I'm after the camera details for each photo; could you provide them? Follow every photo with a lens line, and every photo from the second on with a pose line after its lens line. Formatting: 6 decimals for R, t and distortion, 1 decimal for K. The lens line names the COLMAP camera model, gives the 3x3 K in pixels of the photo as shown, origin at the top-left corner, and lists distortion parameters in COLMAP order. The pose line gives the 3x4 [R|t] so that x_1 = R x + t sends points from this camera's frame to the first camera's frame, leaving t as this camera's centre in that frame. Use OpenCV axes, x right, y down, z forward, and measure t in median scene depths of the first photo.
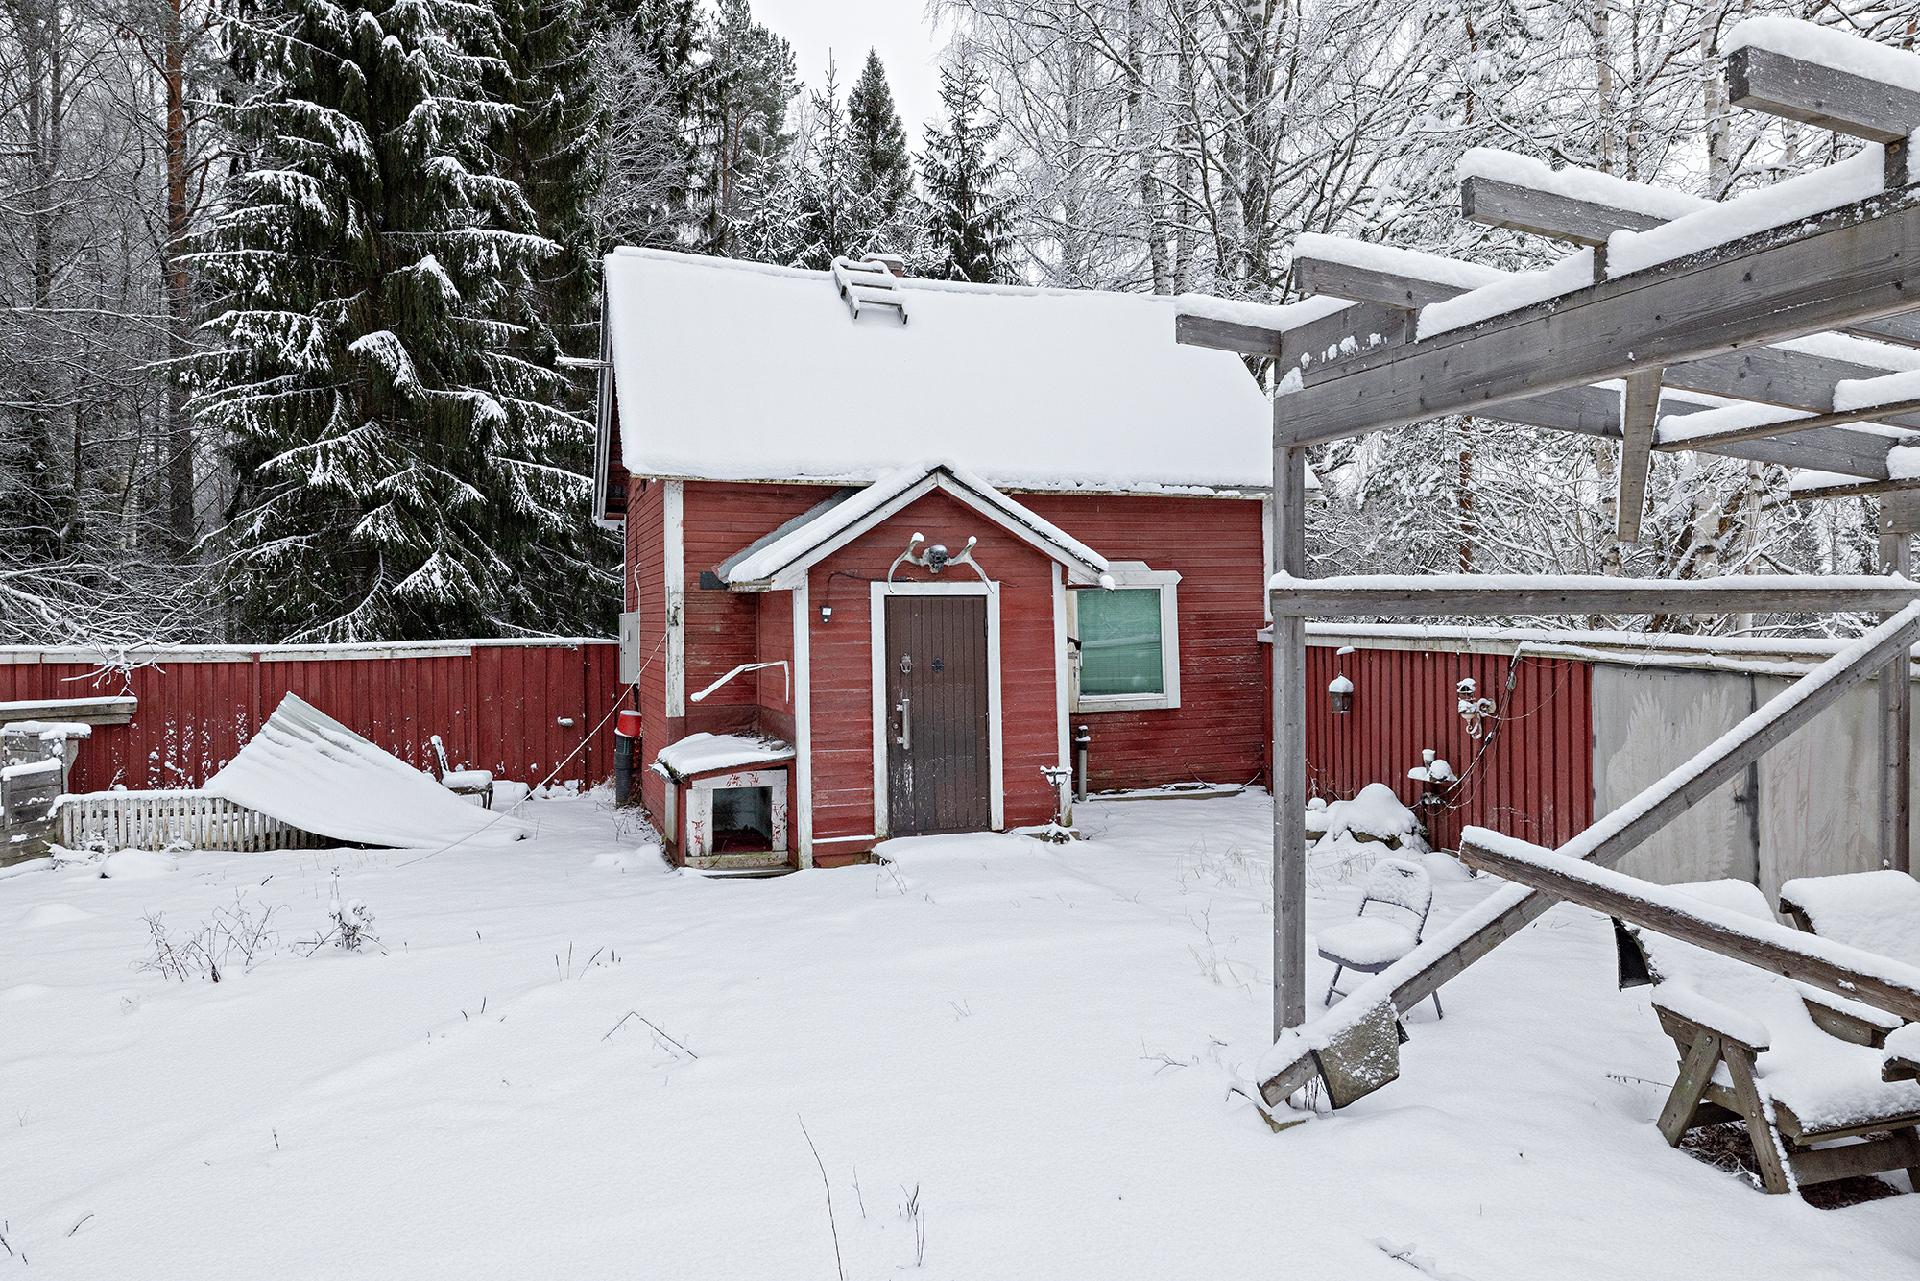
lens RADIAL K [[1305.1, 0, 947.8], [0, 1305.1, 626.1], [0, 0, 1]] dist [-0.000125, 0.000781]
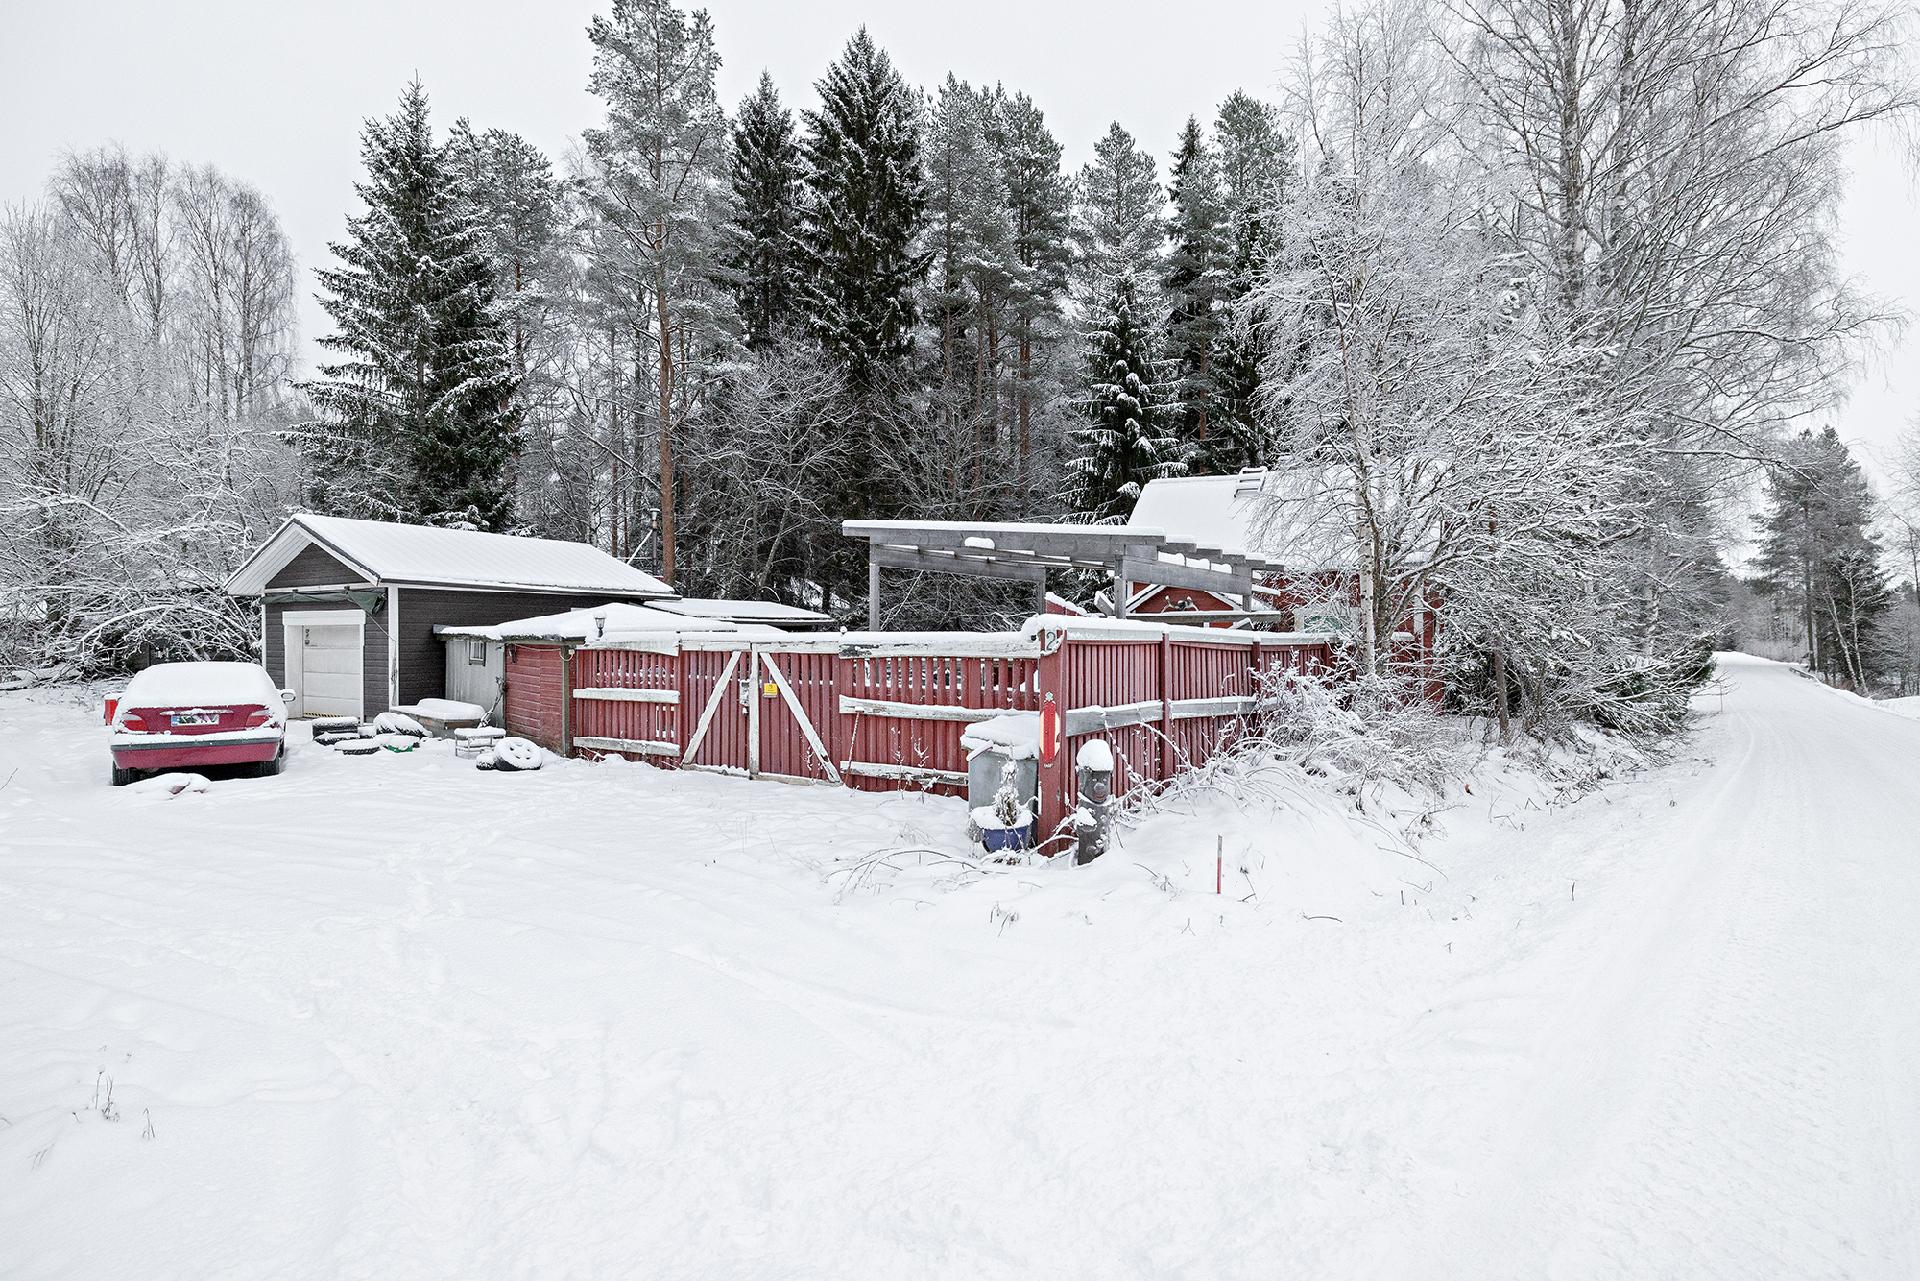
lens RADIAL K [[925.6, 0, 960.0], [0, 925.6, 640.5], [0, 0, 1]] dist [0.001083, 0.001889]
pose [[0.617029, 0.006521, -0.786913, 0.810044], [-0.010442, 0.999945, 0.000098, 0.015381], [0.786871, 0.008156, 0.617064, -0.326164]]
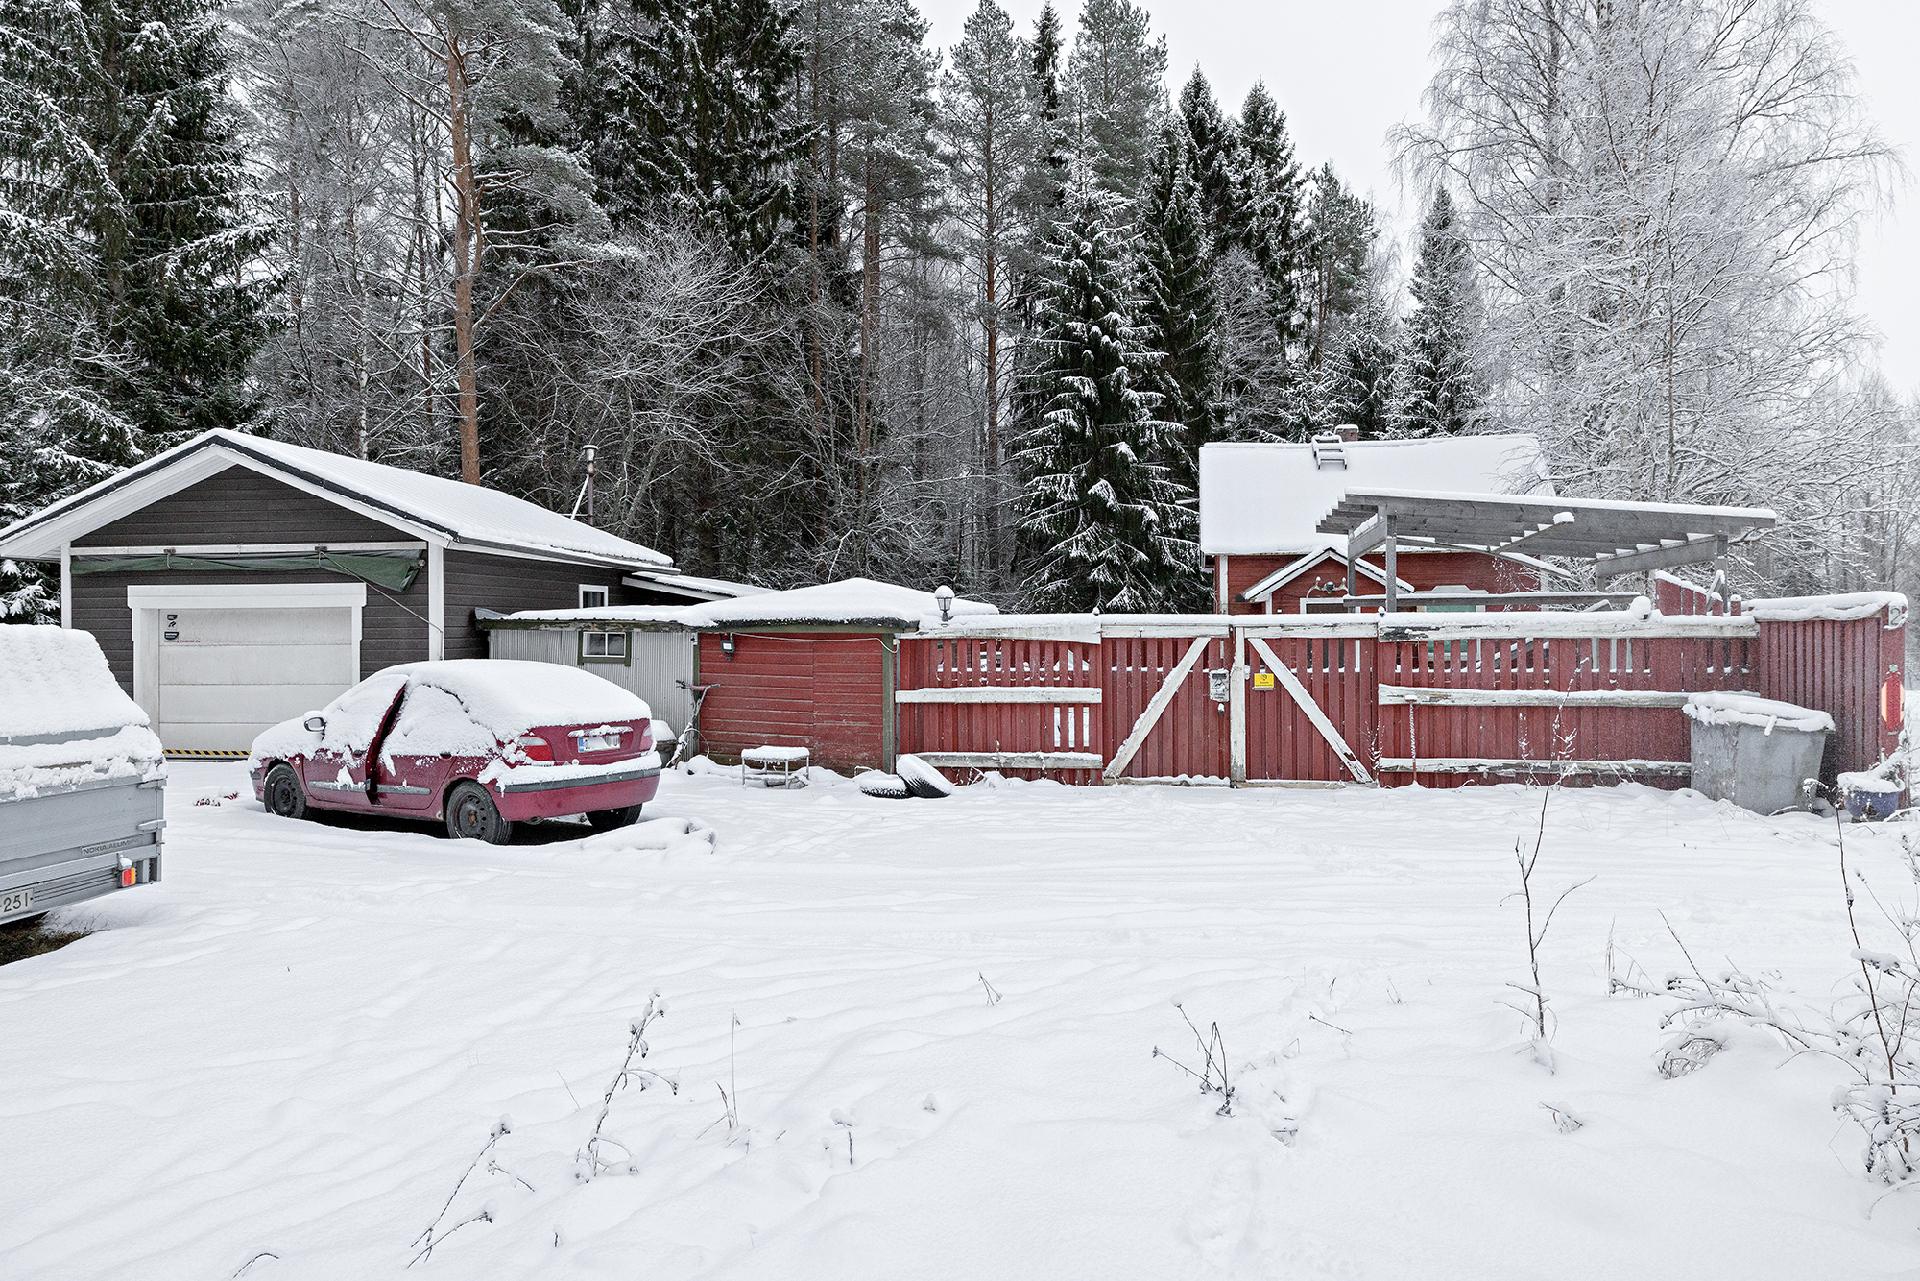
lens RADIAL K [[1221.5, 0, 954.5], [0, 1221.5, 629.9], [0, 0, 1]] dist [0.002422, 0.000997]
pose [[0.872295, -0.002094, -0.488975, 0.328641], [-0.002138, 0.999965, -0.008096, 0.029529], [0.488975, 0.008108, 0.872260, -0.849101]]
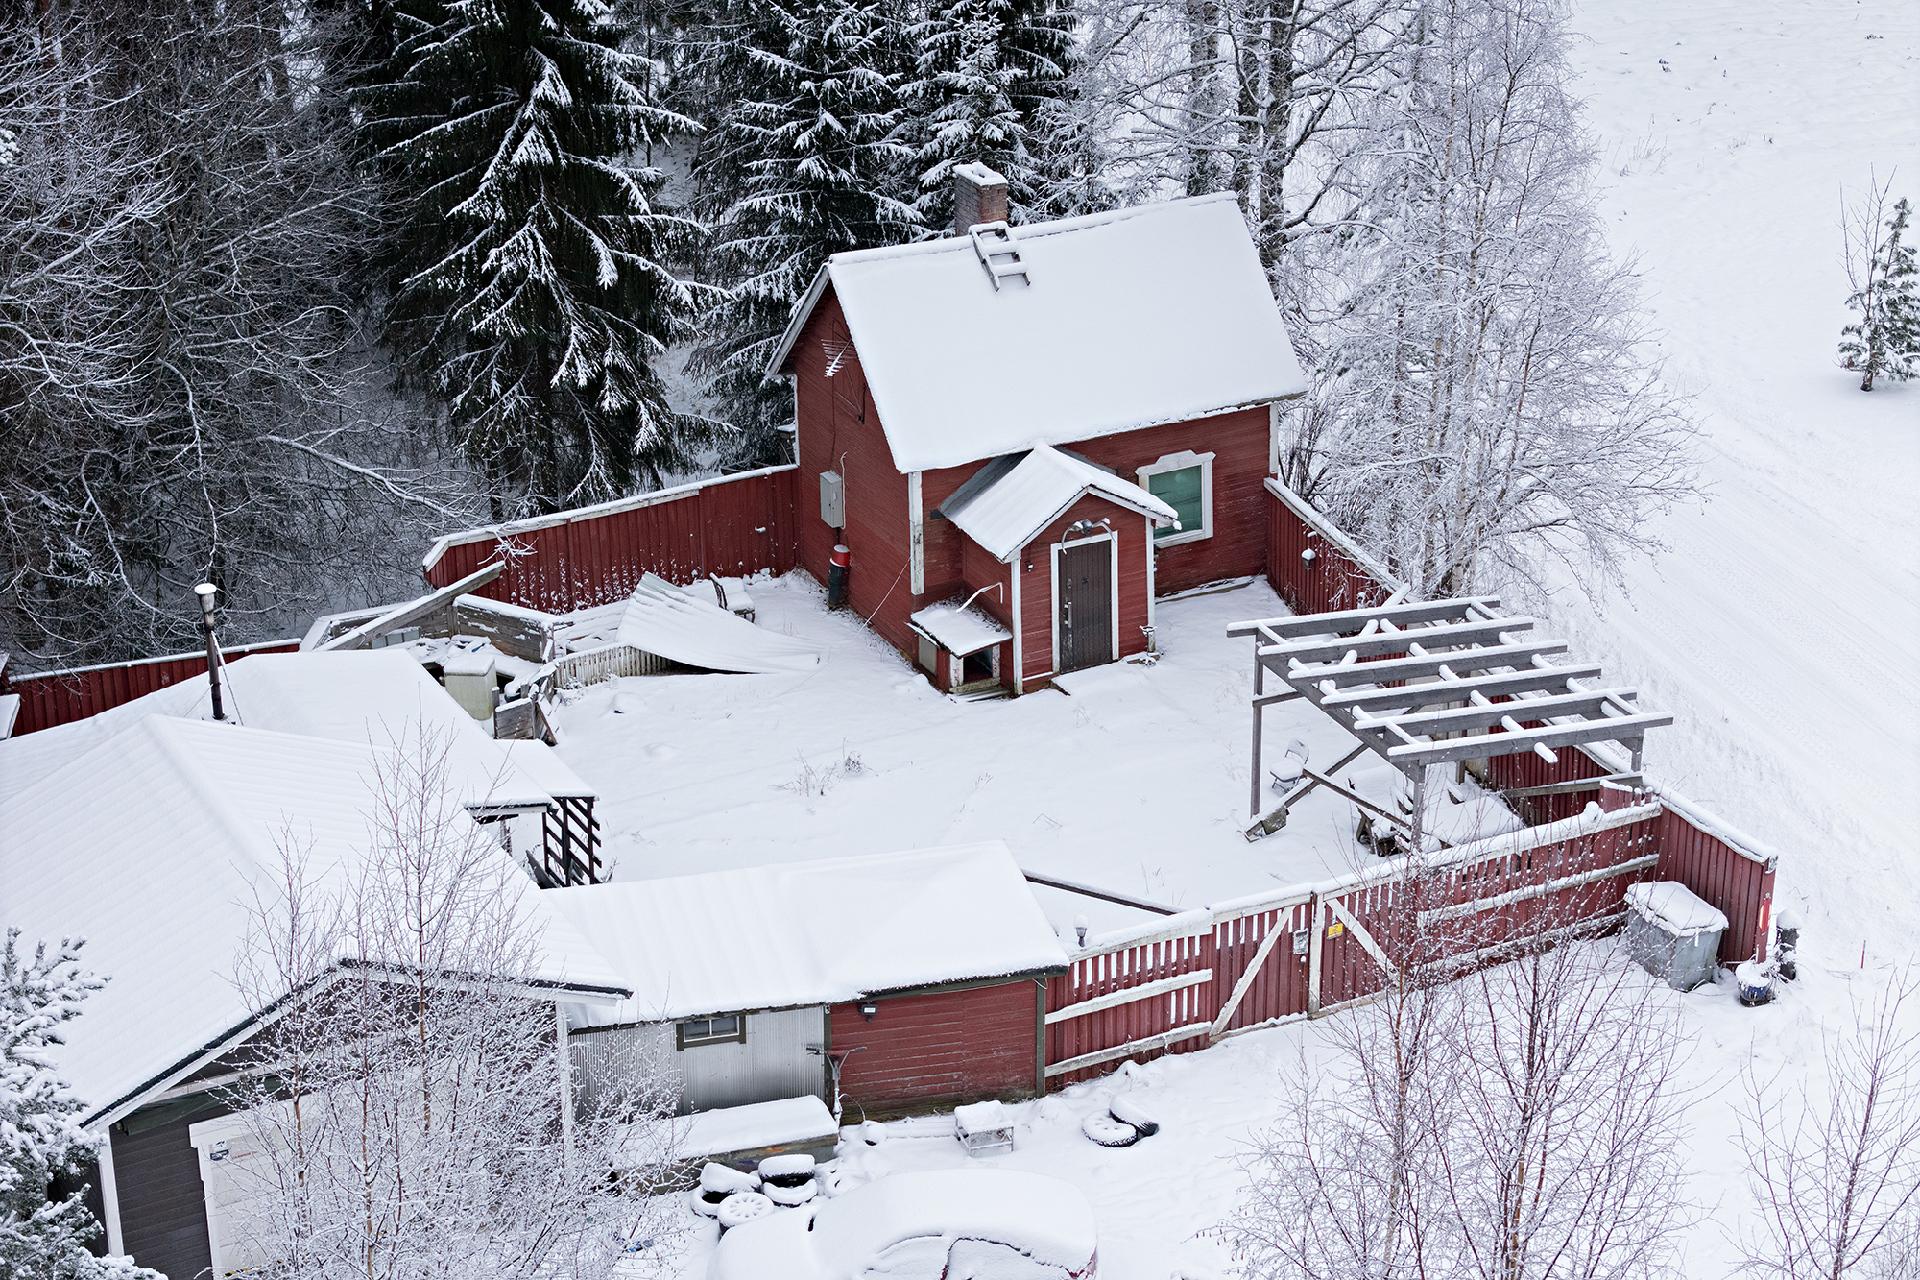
lens RADIAL K [[3852.5, 0, 954.8], [0, 3852.5, 639.8], [0, 0, 1]] dist [-0.258514, 2.746874]
pose [[0.990902, -0.058448, 0.121228, -0.586828], [0.004608, 0.914979, 0.403475, -1.433508], [-0.134503, -0.399246, 0.906924, -2.690254]]
